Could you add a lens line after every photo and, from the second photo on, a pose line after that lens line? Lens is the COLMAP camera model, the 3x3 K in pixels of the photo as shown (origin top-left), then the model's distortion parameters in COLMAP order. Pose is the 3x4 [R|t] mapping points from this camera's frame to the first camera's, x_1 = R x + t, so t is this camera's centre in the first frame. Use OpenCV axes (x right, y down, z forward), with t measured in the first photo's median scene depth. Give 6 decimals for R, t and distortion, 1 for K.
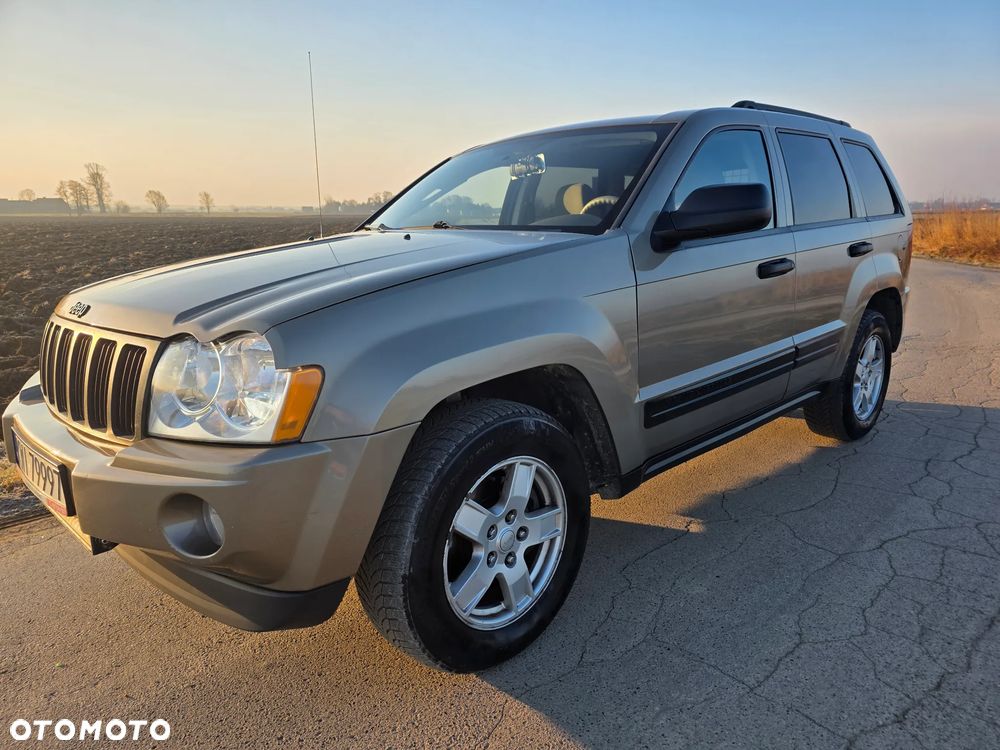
lens RADIAL K [[673.0, 0, 509.2], [0, 673.0, 384.3], [0, 0, 1]] dist [0.048670, -0.042687]
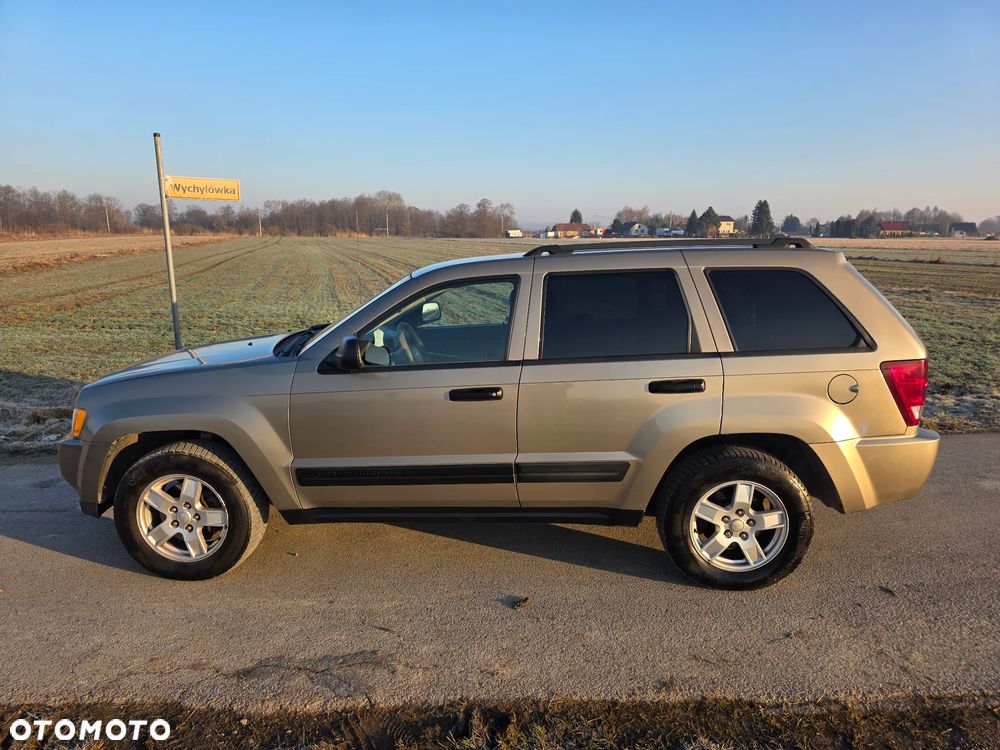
lens RADIAL K [[663.6, 0, 505.2], [0, 663.6, 374.9], [0, 0, 1]] dist [0.056265, -0.046777]
pose [[0.668434, 0.156831, -0.727049, 1.770924], [-0.167867, 0.984105, 0.057947, -0.391299], [0.724580, 0.083314, 0.684136, 0.306773]]
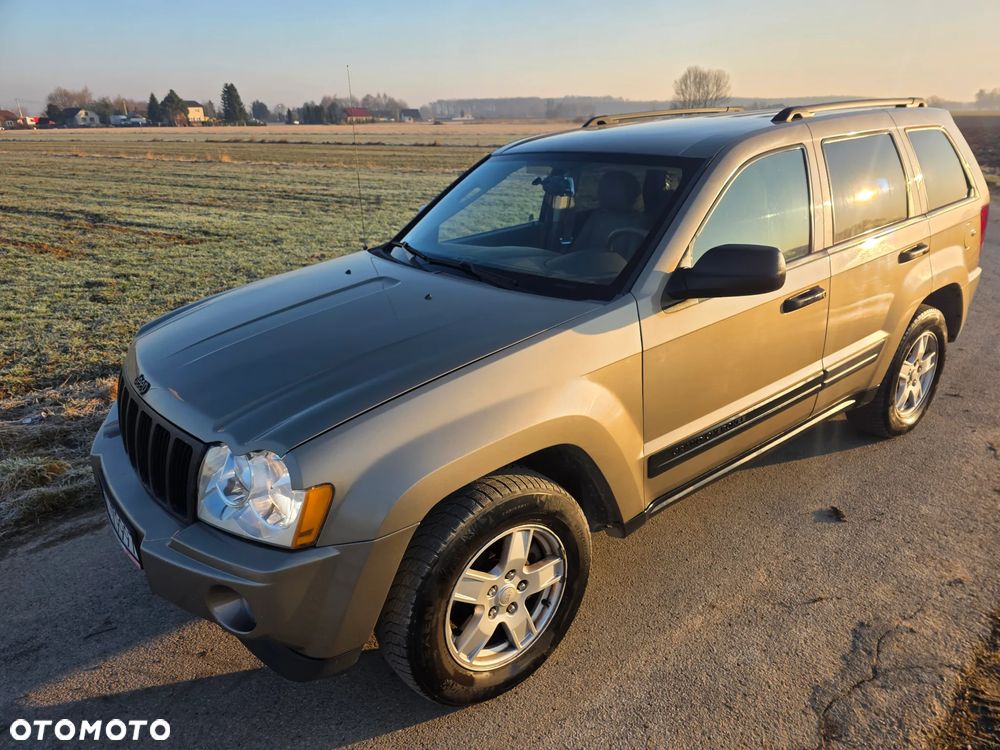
lens RADIAL K [[672.8, 0, 506.5], [0, 672.8, 384.1], [0, 0, 1]] dist [0.044496, -0.038912]
pose [[0.993252, 0.027158, -0.112748, 0.105182], [-0.009652, 0.988179, 0.153000, -0.270538], [0.115570, -0.150879, 0.981773, -0.054455]]
